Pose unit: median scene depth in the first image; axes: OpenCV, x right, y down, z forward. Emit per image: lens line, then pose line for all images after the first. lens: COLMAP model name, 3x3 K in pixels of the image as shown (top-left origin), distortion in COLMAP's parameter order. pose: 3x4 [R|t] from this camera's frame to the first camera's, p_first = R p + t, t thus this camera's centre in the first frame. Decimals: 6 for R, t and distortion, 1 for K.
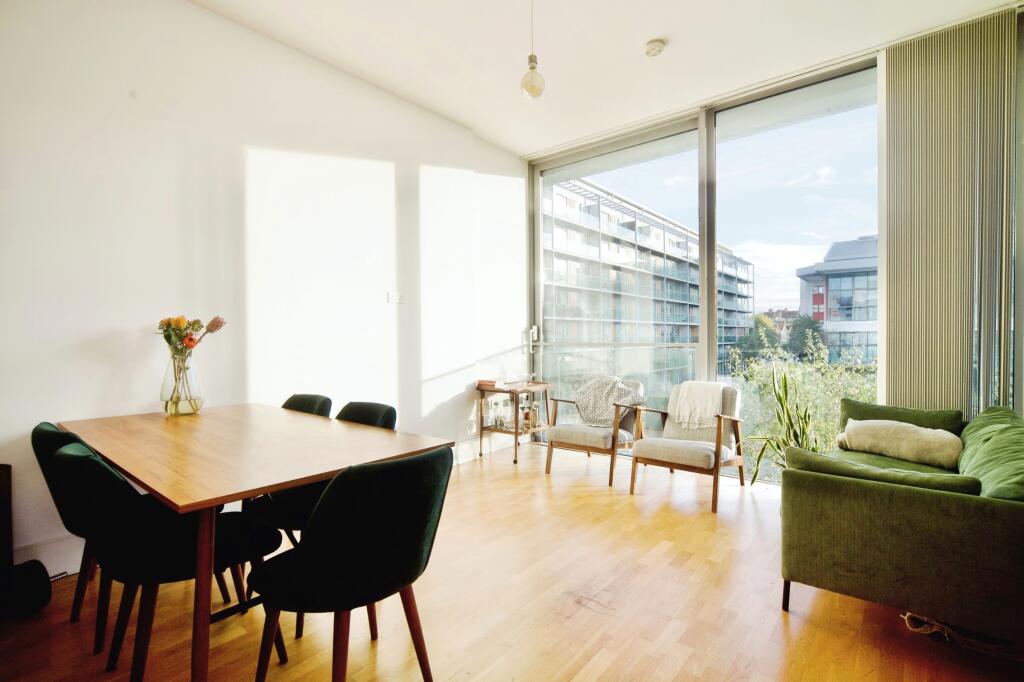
lens RADIAL K [[470.8, 0, 536.0], [0, 470.8, 335.5], [0, 0, 1]] dist [0.000373, 0.000589]
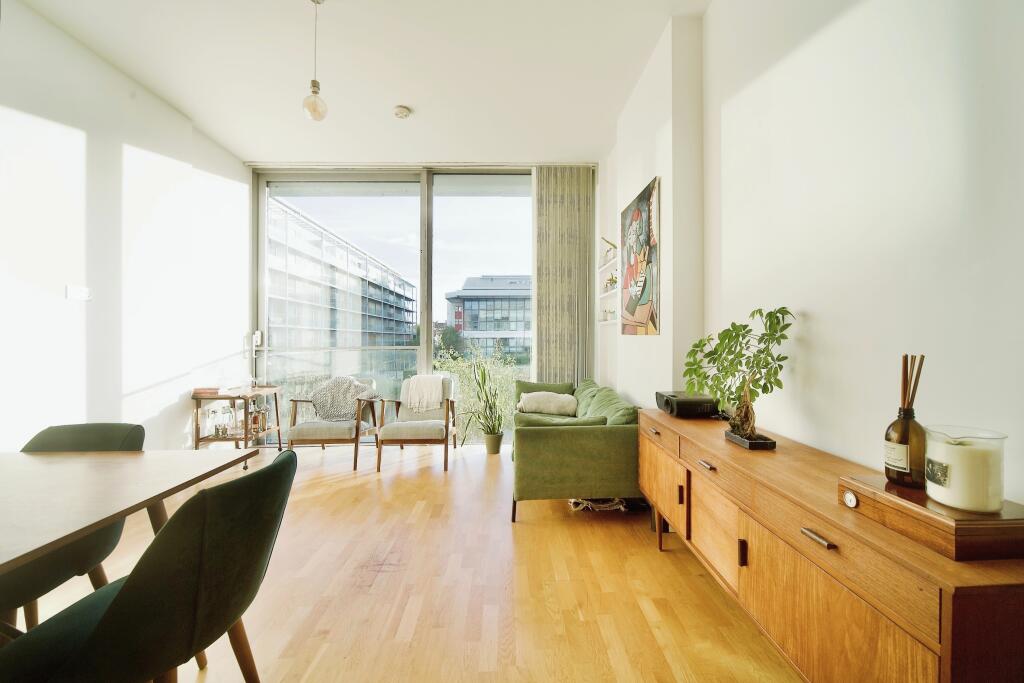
lens RADIAL K [[376.9, 0, 513.2], [0, 376.9, 335.2], [0, 0, 1]] dist [-0.010248, -0.000042]
pose [[0.772680, 0.007499, 0.634751, -0.116609], [0.001722, 0.999902, -0.013910, 0.001218], [-0.634793, 0.011841, 0.772591, 0.031811]]
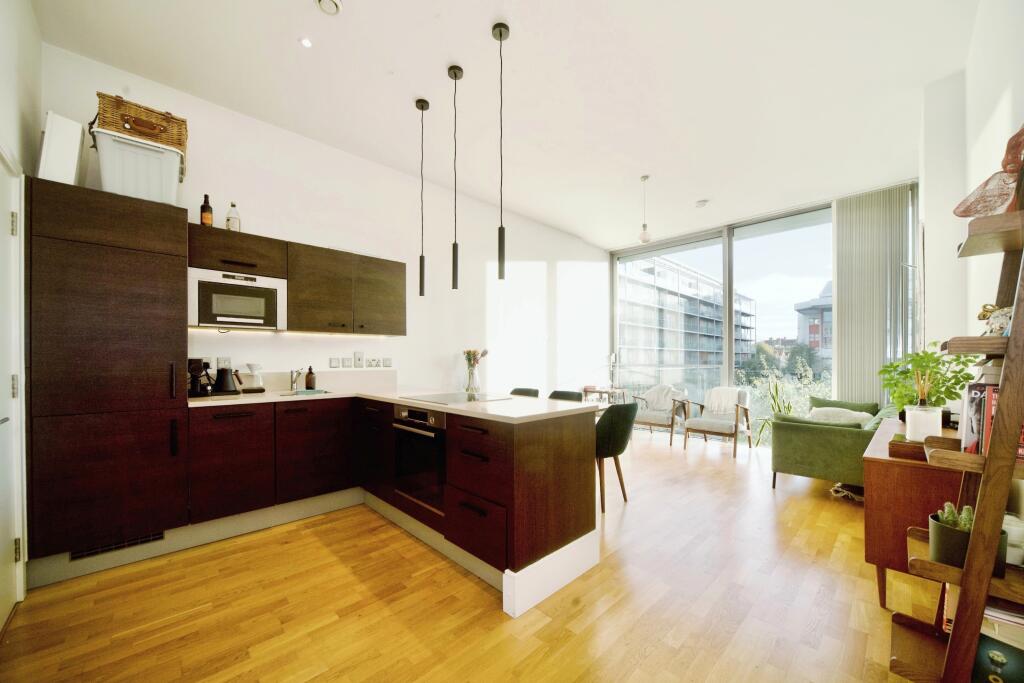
lens RADIAL K [[379.6, 0, 527.7], [0, 379.6, 354.3], [0, 0, 1]] dist [-0.000773, -0.000091]
pose [[0.994209, 0.006814, -0.107243, -0.198036], [-0.008020, 0.999909, -0.010823, -0.000834], [0.107160, 0.011620, 0.994174, -0.415063]]
